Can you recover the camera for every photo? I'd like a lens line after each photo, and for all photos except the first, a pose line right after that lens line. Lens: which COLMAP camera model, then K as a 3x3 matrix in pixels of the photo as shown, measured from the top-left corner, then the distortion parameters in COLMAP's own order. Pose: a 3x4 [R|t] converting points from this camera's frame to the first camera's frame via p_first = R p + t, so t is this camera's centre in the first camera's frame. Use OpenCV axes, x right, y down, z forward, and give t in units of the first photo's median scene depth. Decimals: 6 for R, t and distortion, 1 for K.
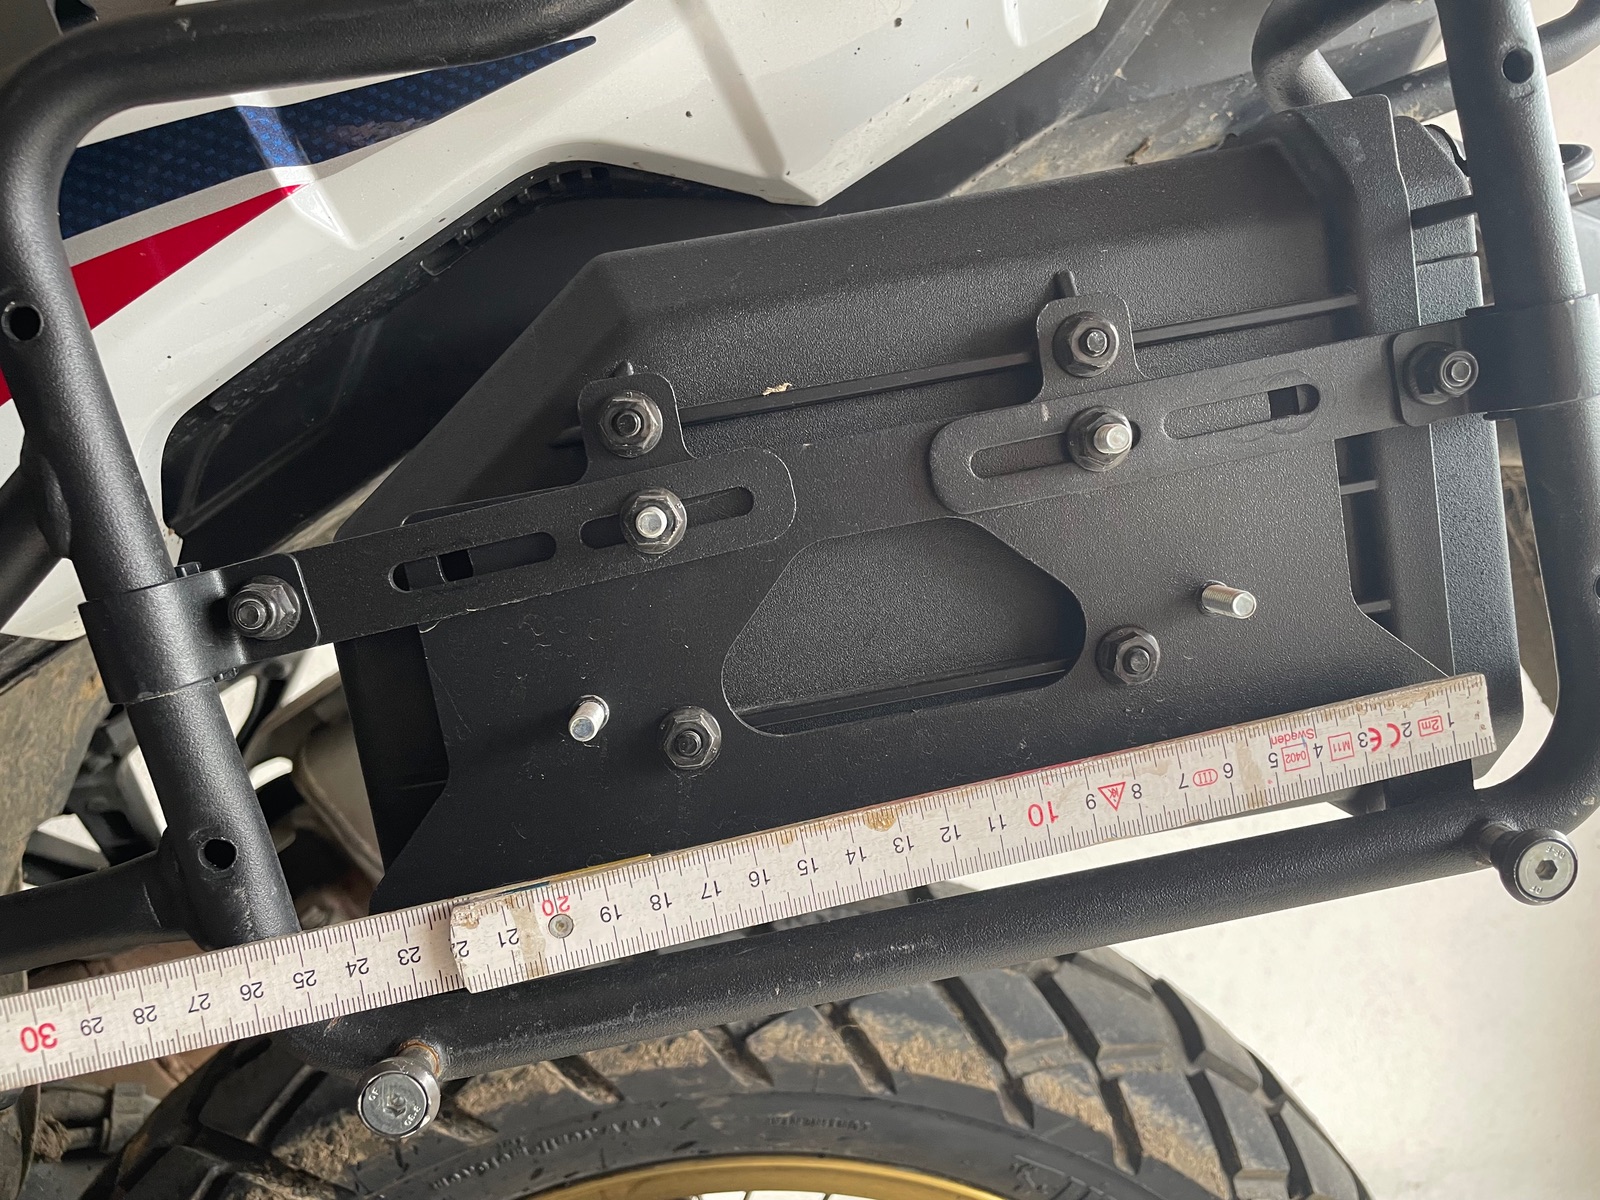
lens RADIAL K [[1208.3, 0, 799.2], [0, 1208.3, 616.3], [0, 0, 1]] dist [0.048559, -0.084491]
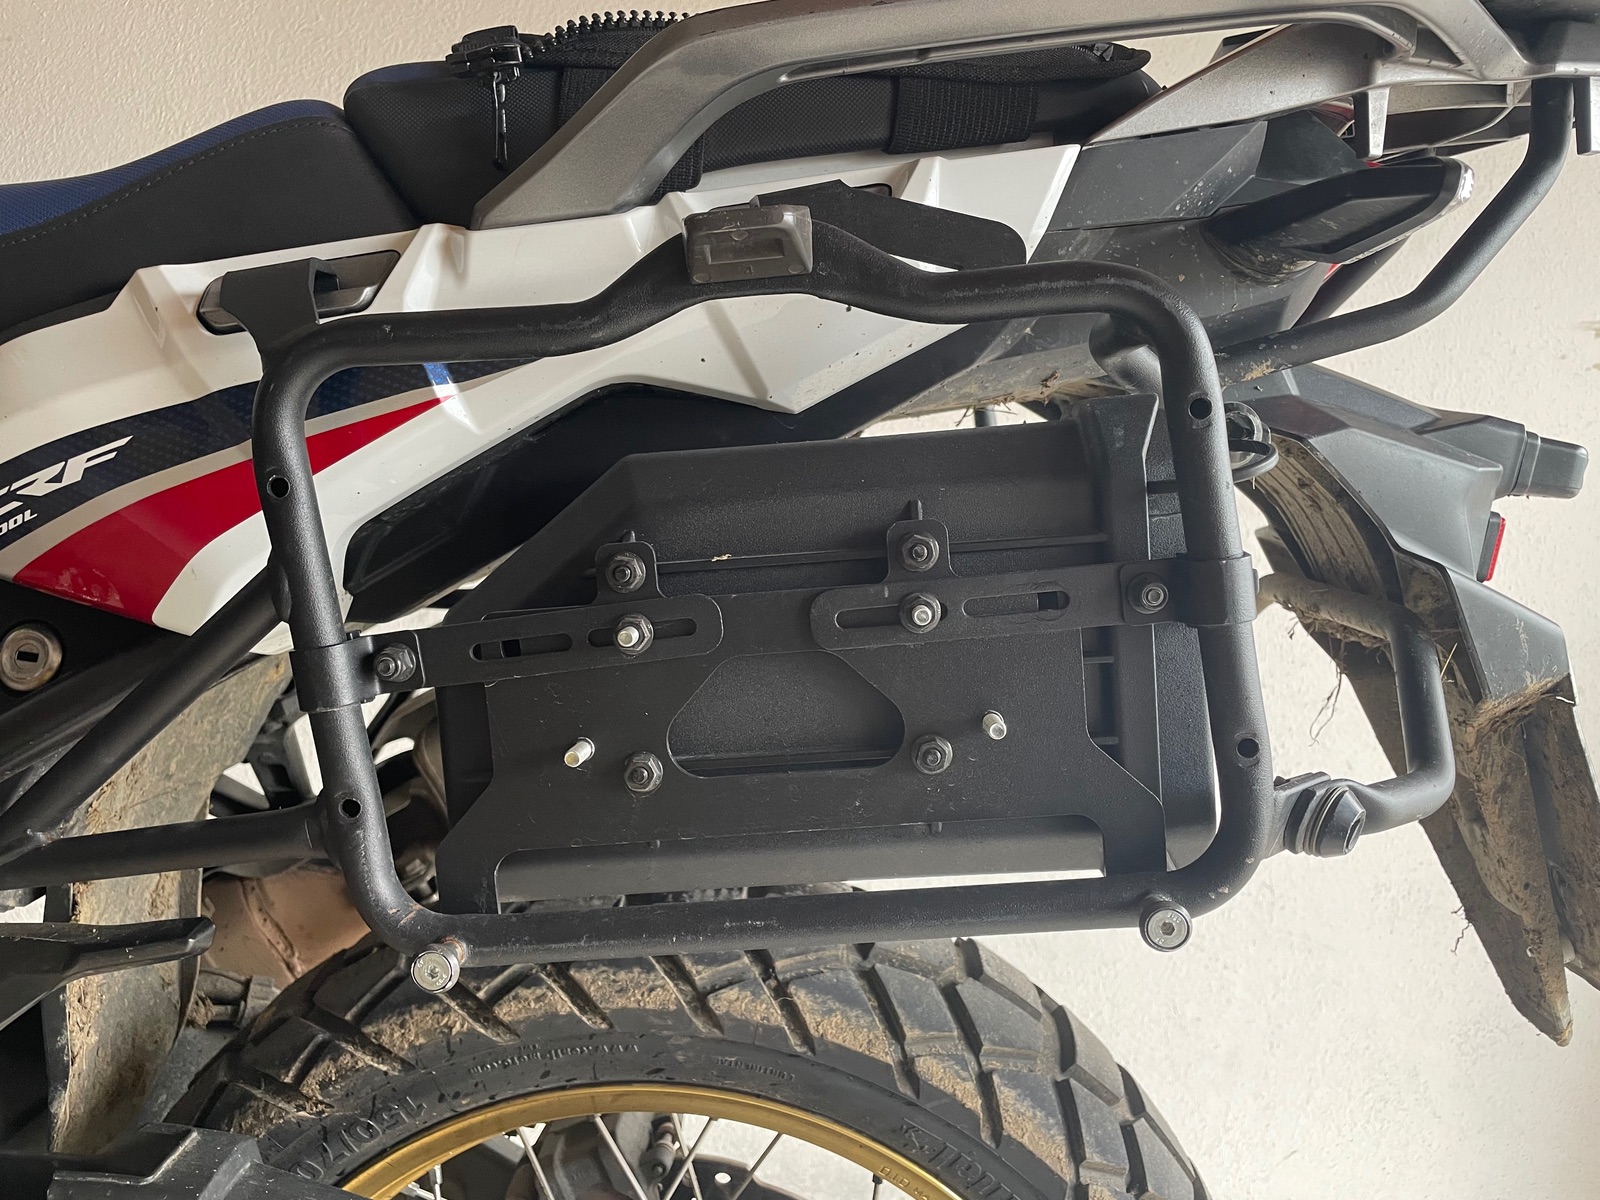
lens RADIAL K [[1218.9, 0, 797.7], [0, 1218.9, 599.9], [0, 0, 1]] dist [0.049228, -0.081248]
pose [[0.987341, 0.107495, -0.116632, 0.163526], [-0.110724, 0.993617, -0.021551, -0.066660], [0.113571, 0.034192, 0.992941, -0.339199]]
